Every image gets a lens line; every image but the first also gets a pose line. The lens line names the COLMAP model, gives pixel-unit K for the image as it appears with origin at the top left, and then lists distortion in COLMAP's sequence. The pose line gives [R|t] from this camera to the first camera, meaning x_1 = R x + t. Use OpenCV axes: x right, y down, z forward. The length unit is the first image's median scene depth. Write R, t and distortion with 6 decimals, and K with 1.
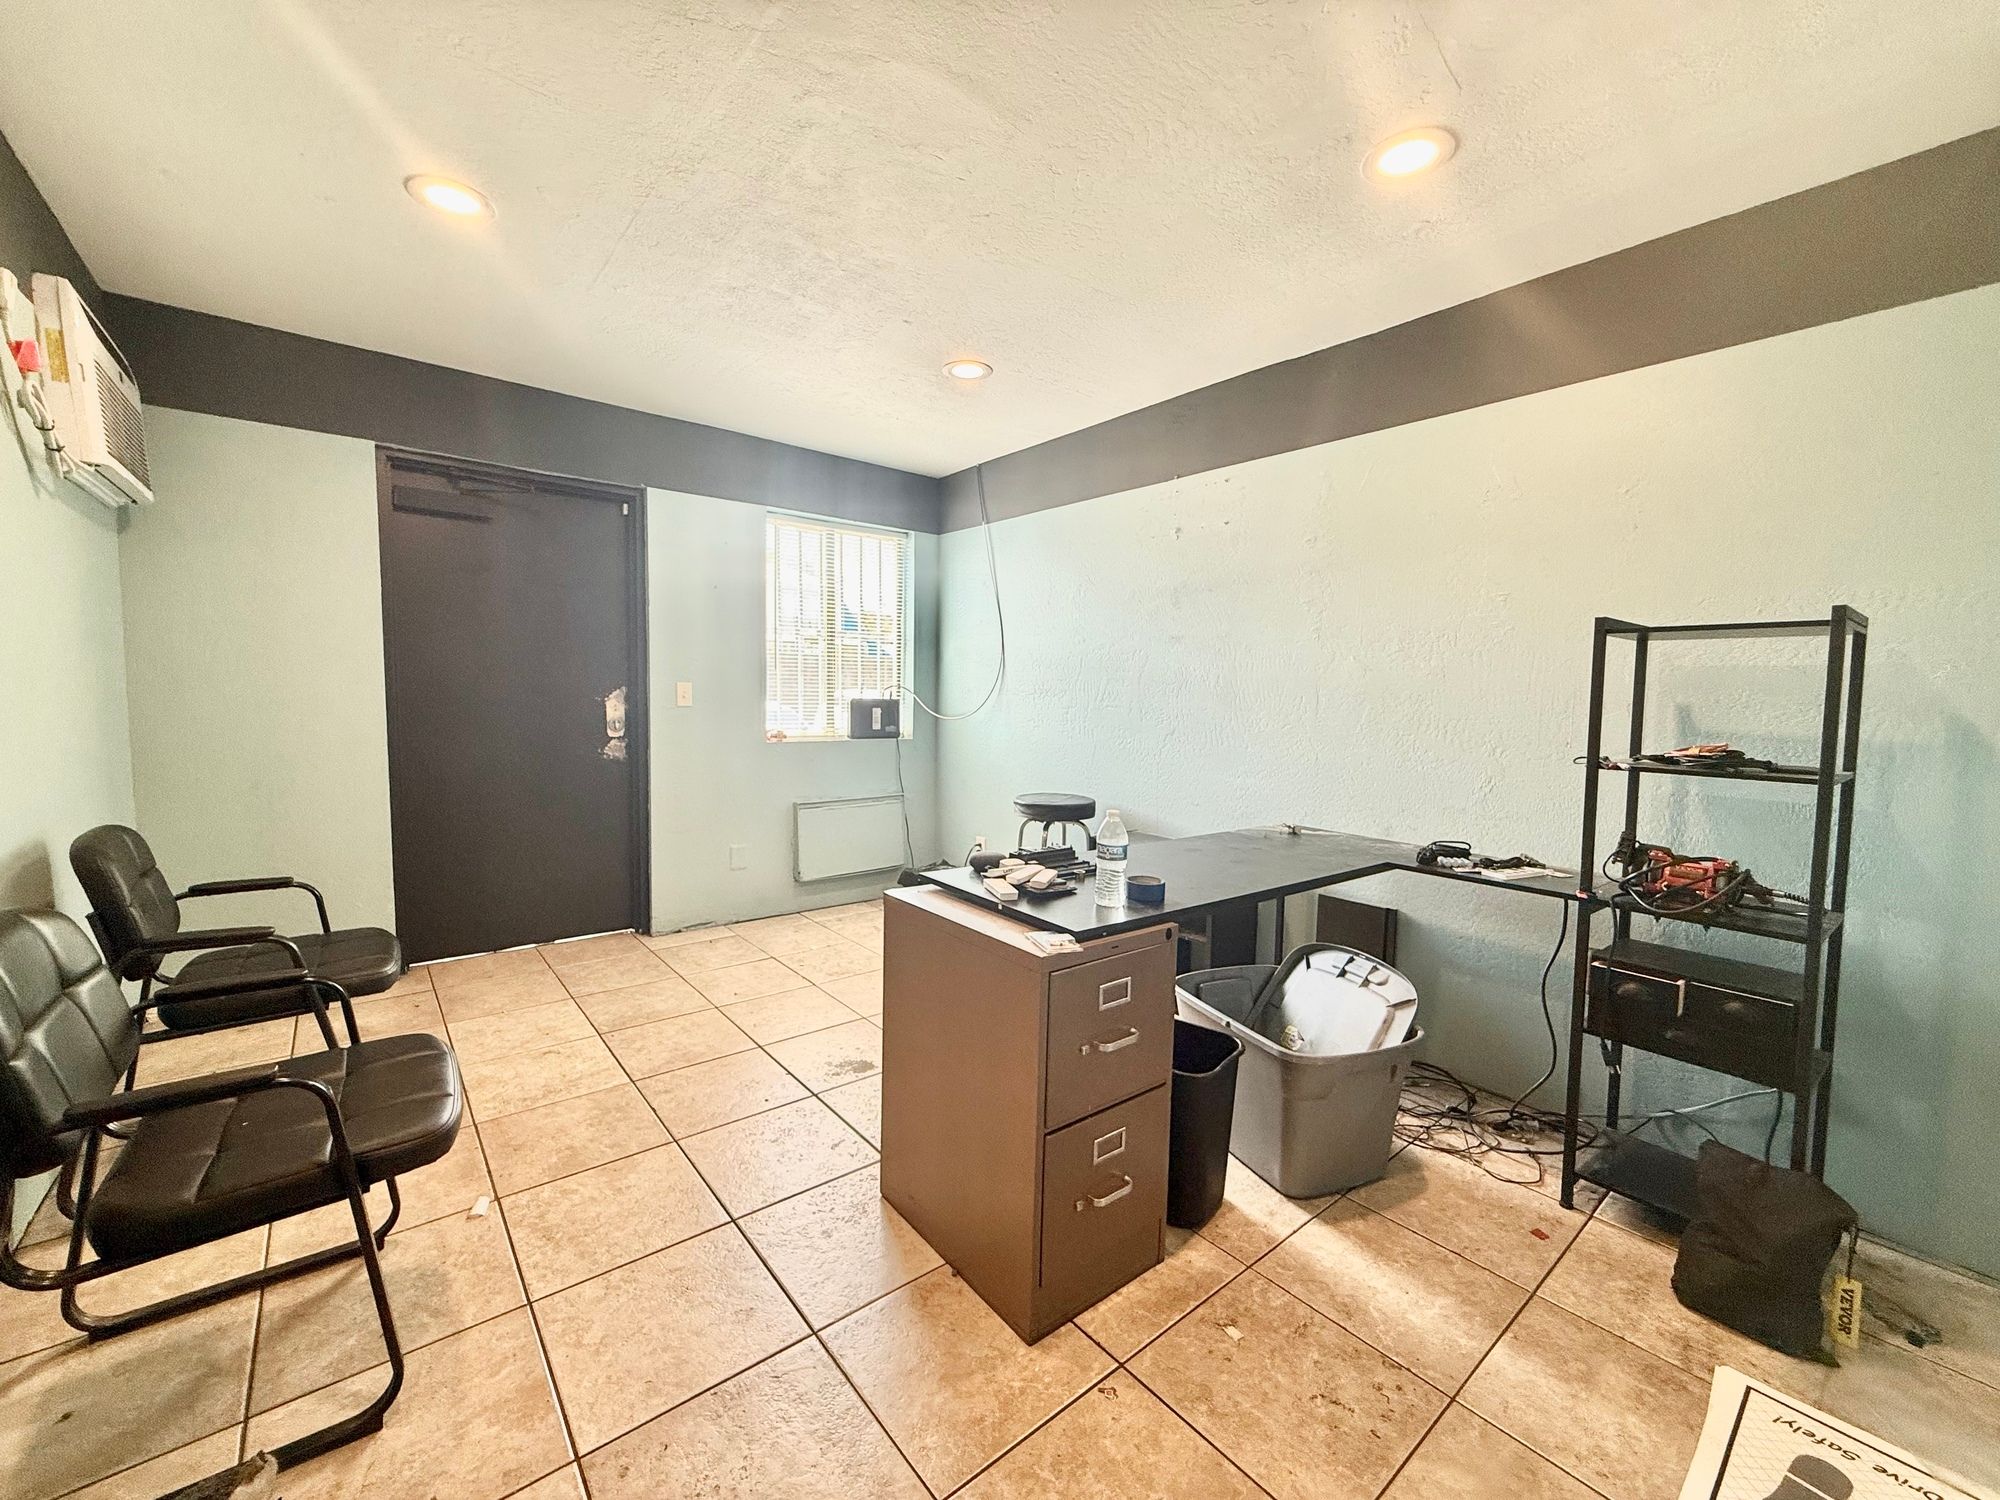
lens RADIAL K [[798.7, 0, 994.7], [0, 798.7, 748.7], [0, 0, 1]] dist [-0.000701, 0.000380]
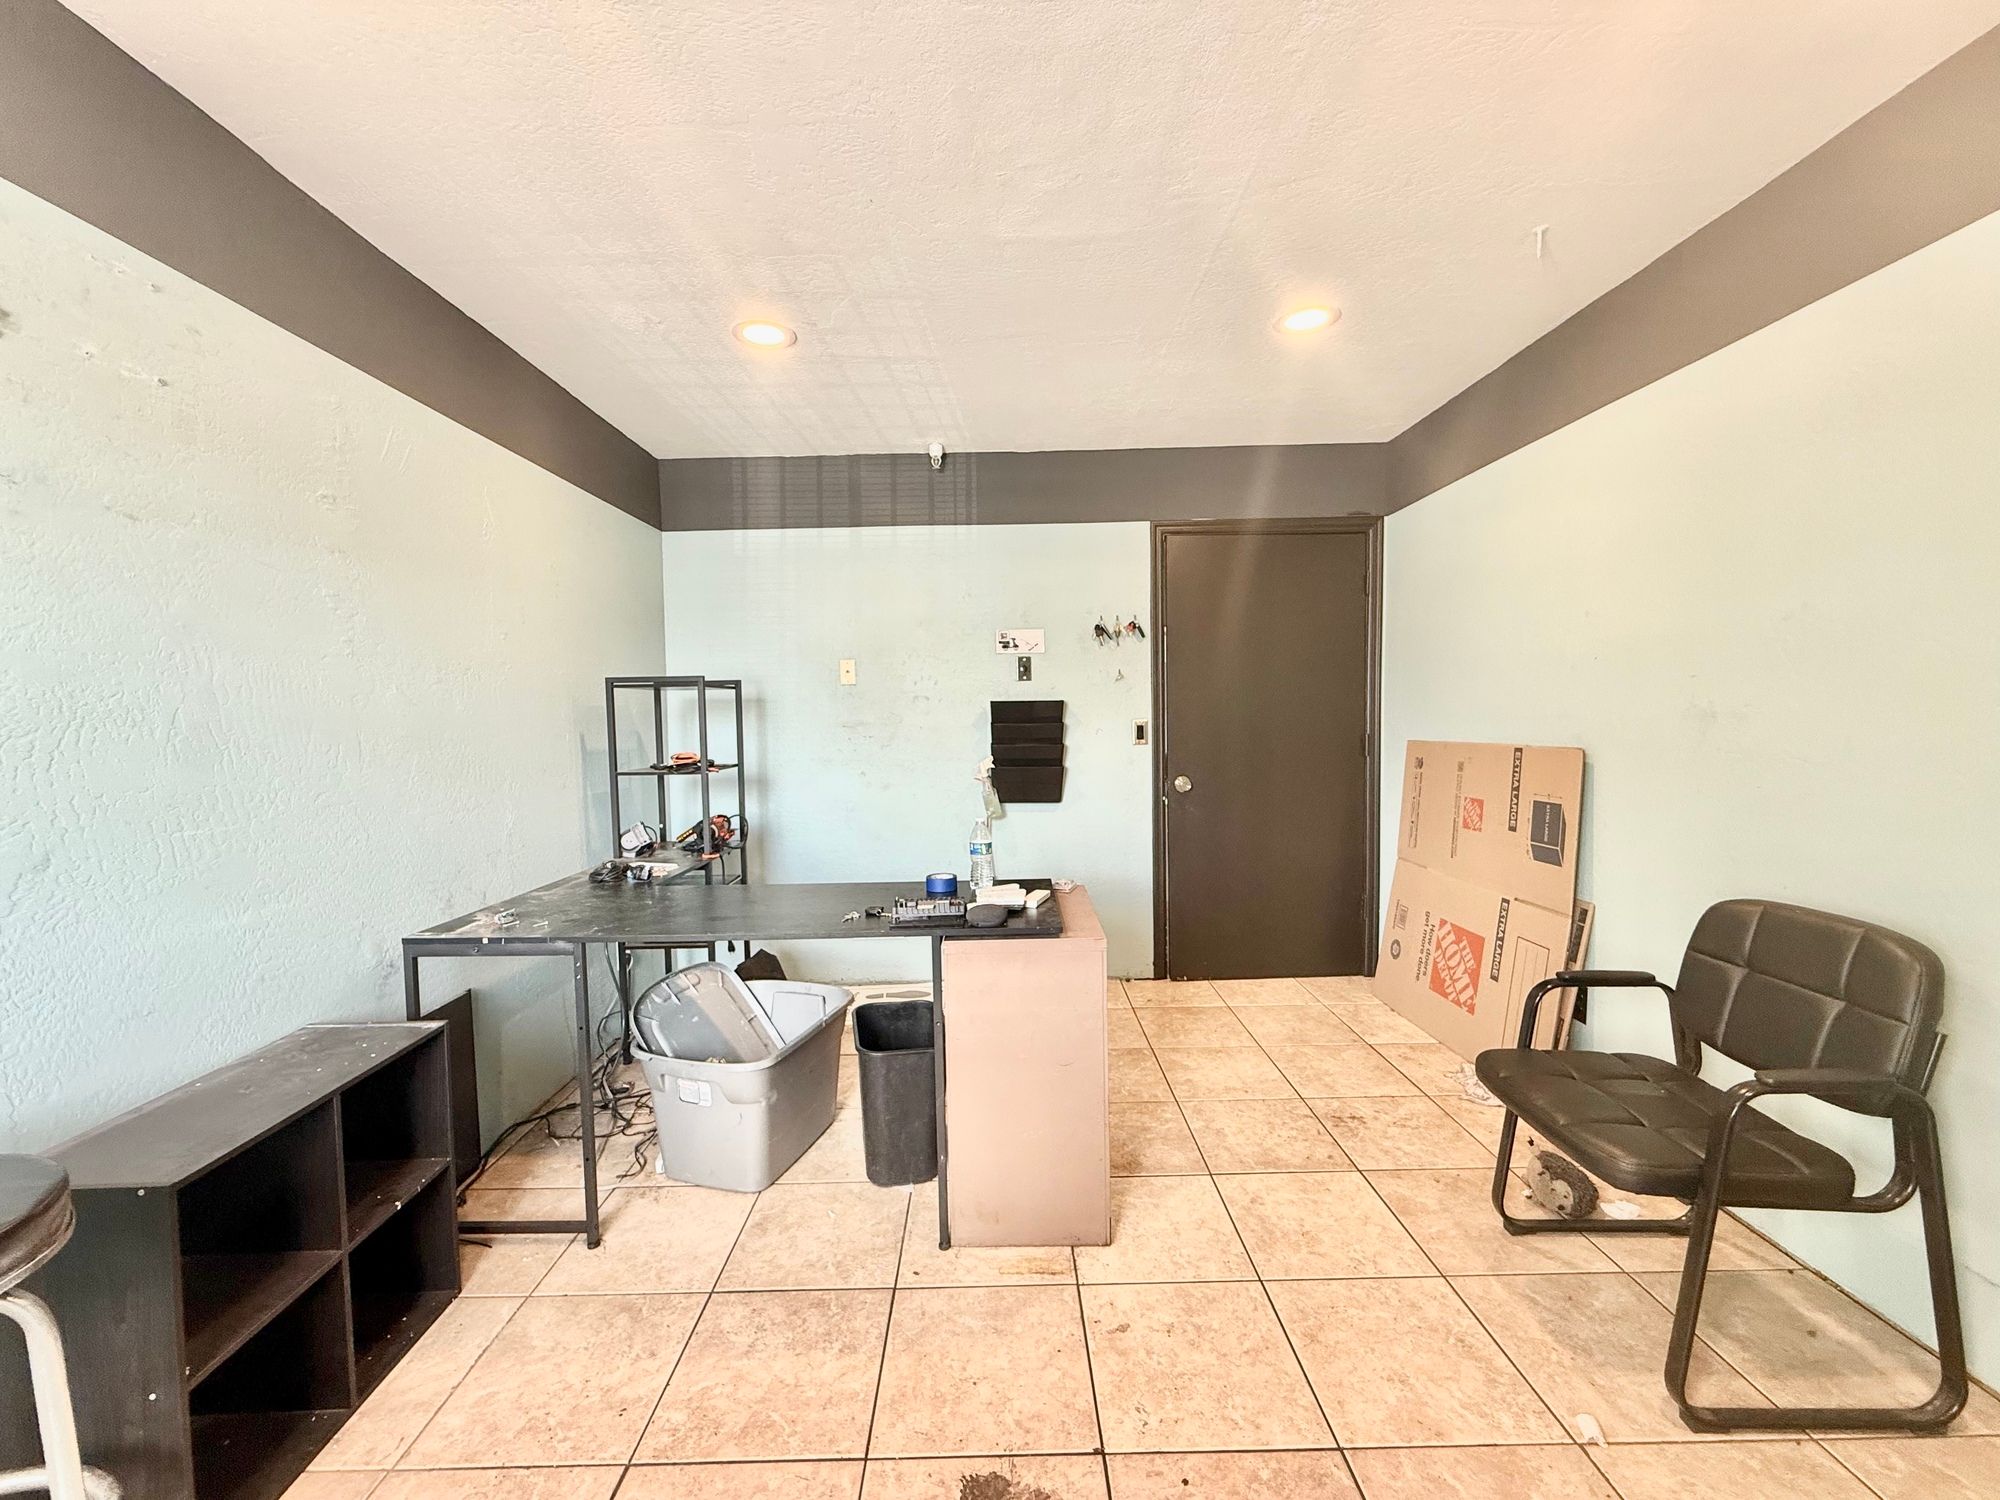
lens RADIAL K [[798.7, 0, 994.7], [0, 798.7, 748.7], [0, 0, 1]] dist [-0.000701, 0.000380]
pose [[-0.776217, -0.036864, 0.629387, -0.621882], [0.046170, 0.992285, 0.115062, -0.167607], [-0.628773, 0.118372, -0.768526, 1.753347]]
